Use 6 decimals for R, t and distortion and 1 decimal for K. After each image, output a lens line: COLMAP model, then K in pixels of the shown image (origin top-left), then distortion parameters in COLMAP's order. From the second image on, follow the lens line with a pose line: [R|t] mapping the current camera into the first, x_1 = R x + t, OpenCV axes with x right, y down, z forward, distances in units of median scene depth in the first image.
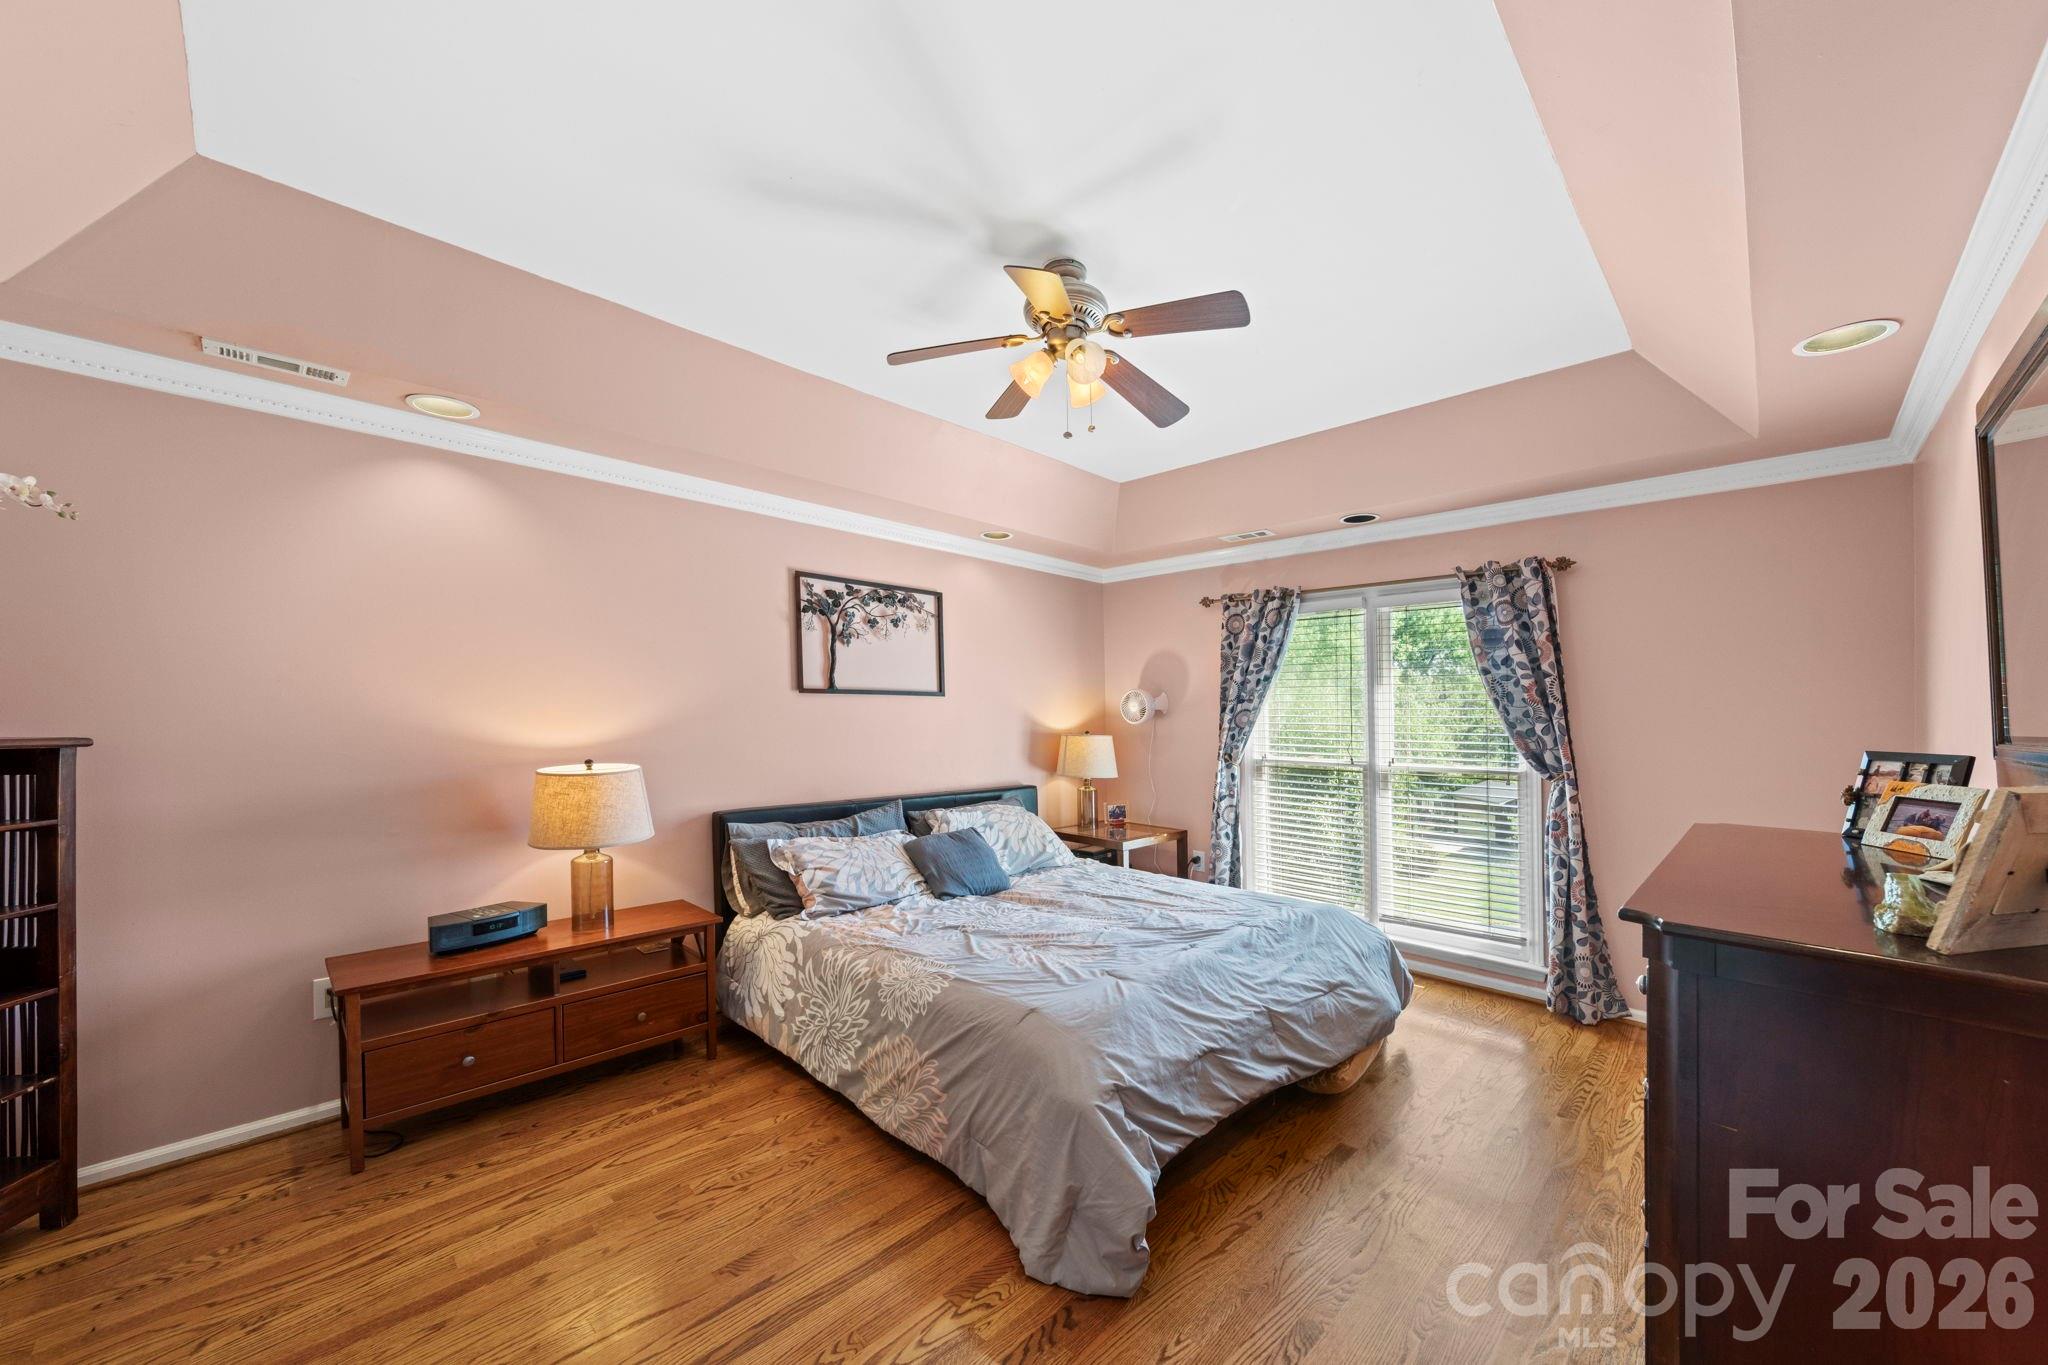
lens RADIAL K [[764.0, 0, 1027.0], [0, 764.0, 721.5], [0, 0, 1]] dist [0.001344, -0.000005]
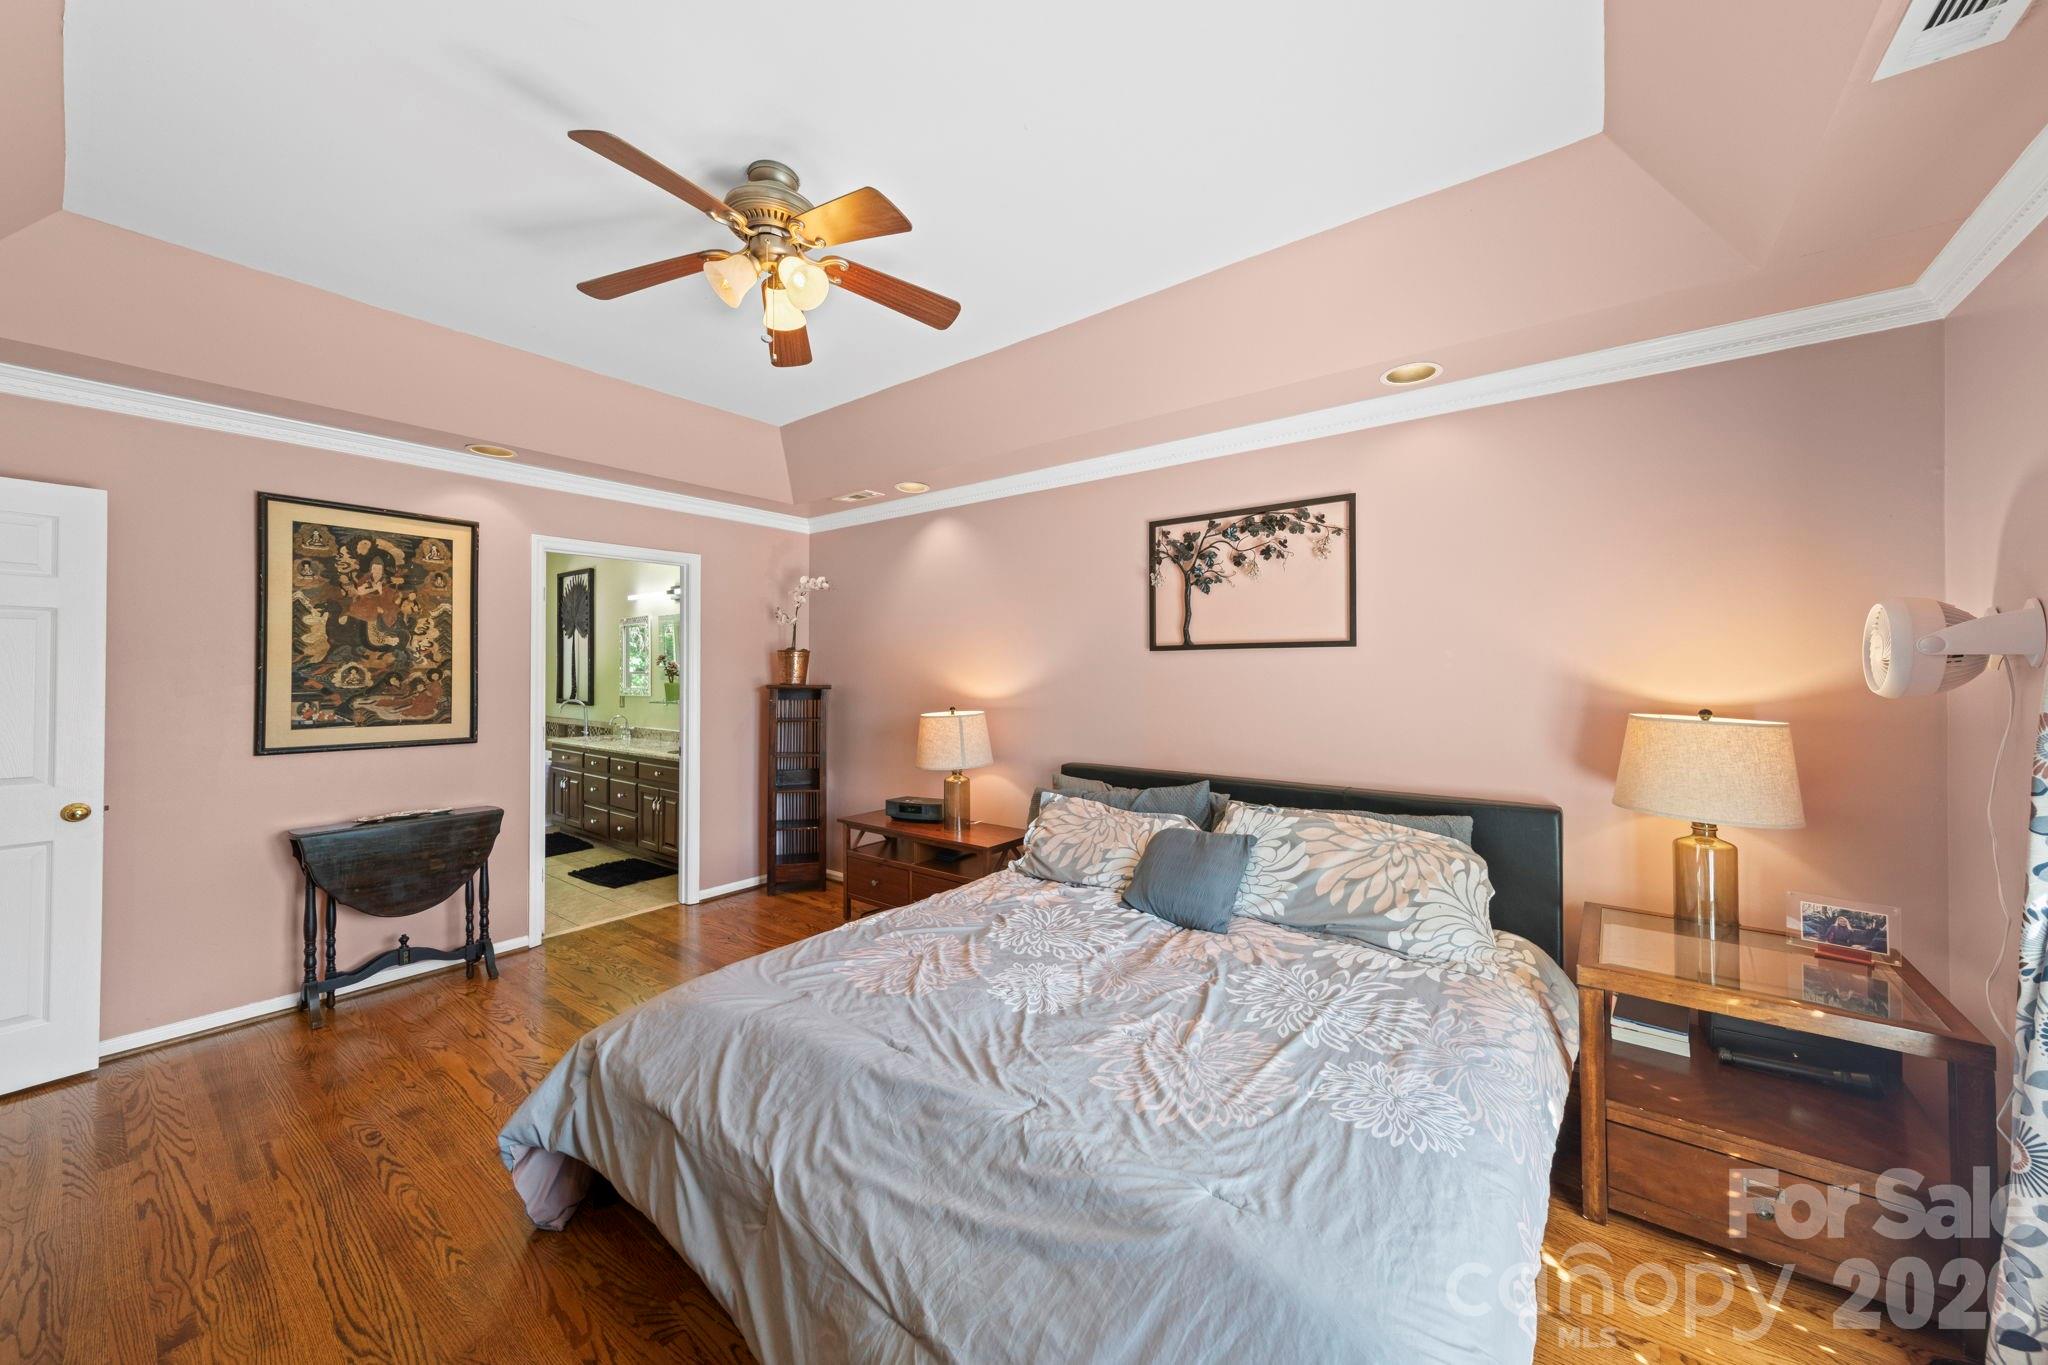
lens RADIAL K [[732.7, 0, 1024.0], [0, 732.7, 682.5], [0, 0, 1]] dist [-0.000421, -0.000043]
pose [[0.120132, 0.004845, -0.992746, 0.557700], [-0.009410, 0.999949, 0.003741, -0.000616], [0.992713, 0.008892, 0.120171, 0.708304]]
